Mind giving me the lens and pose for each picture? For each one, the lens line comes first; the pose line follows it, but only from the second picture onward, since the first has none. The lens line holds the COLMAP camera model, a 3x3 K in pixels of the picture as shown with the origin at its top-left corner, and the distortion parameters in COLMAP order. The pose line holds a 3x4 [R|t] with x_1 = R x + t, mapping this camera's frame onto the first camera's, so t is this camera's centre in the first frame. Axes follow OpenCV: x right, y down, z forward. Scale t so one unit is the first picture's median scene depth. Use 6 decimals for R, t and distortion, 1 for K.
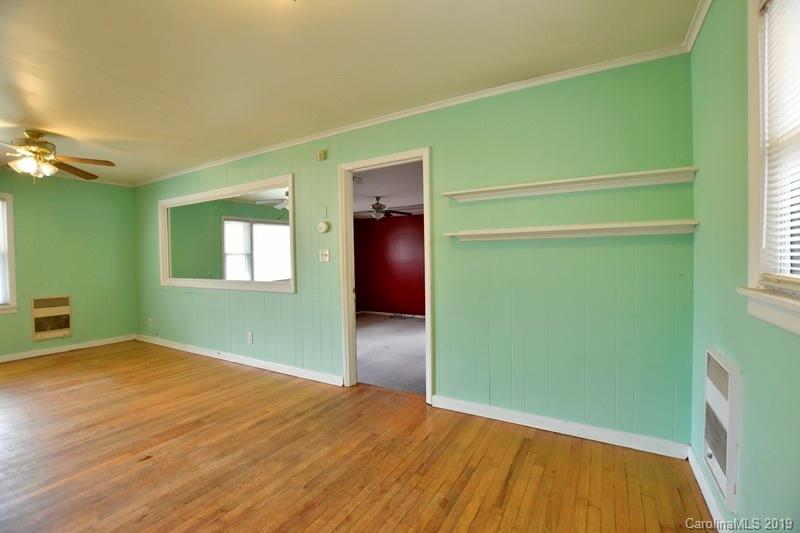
lens RADIAL K [[350.5, 0, 400.4], [0, 350.5, 266.8], [0, 0, 1]] dist [-0.024115, 0.002118]
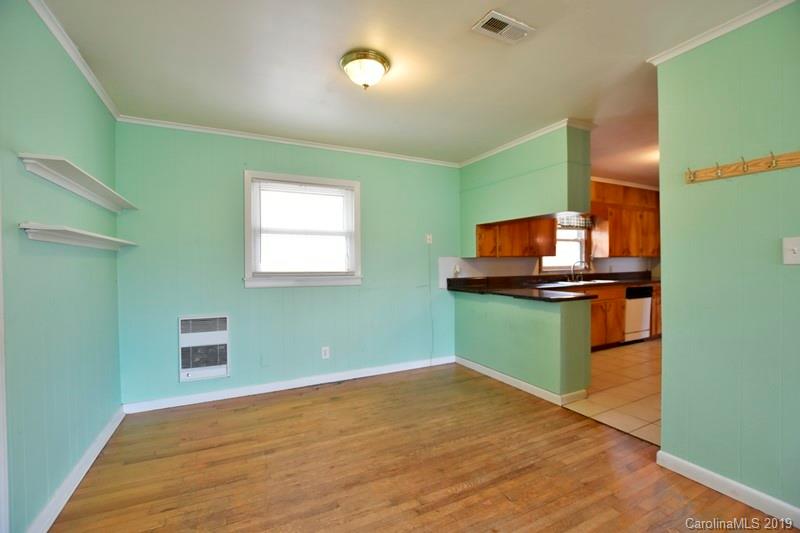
lens RADIAL K [[350.5, 0, 407.0], [0, 350.5, 264.9], [0, 0, 1]] dist [-0.024115, 0.002118]
pose [[-0.846791, 0.019021, 0.531586, -0.978324], [0.034859, 0.999197, 0.019776, -0.027140], [-0.530783, 0.035276, -0.846773, 1.736671]]
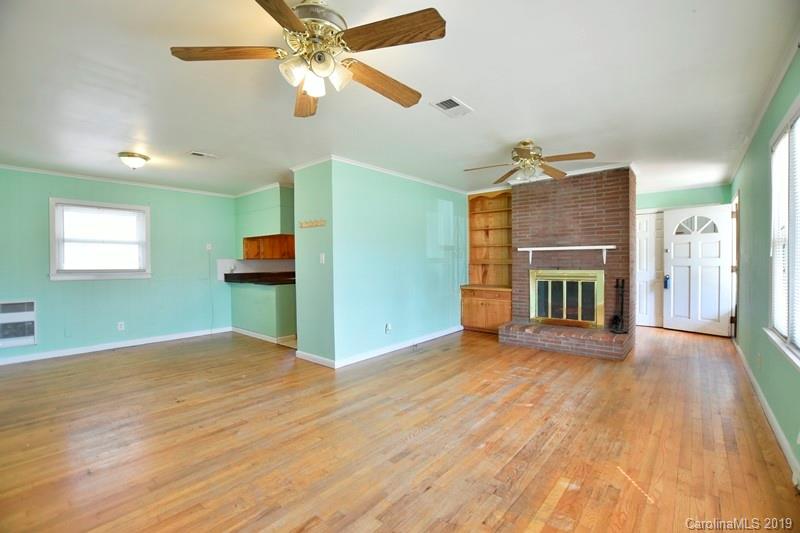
lens RADIAL K [[350.5, 0, 401.3], [0, 350.5, 265.1], [0, 0, 1]] dist [-0.024115, 0.002118]
pose [[-0.984004, 0.020239, 0.176994, -2.278264], [0.026754, 0.999047, 0.034496, -0.035066], [-0.176127, 0.038679, -0.983607, 2.662841]]
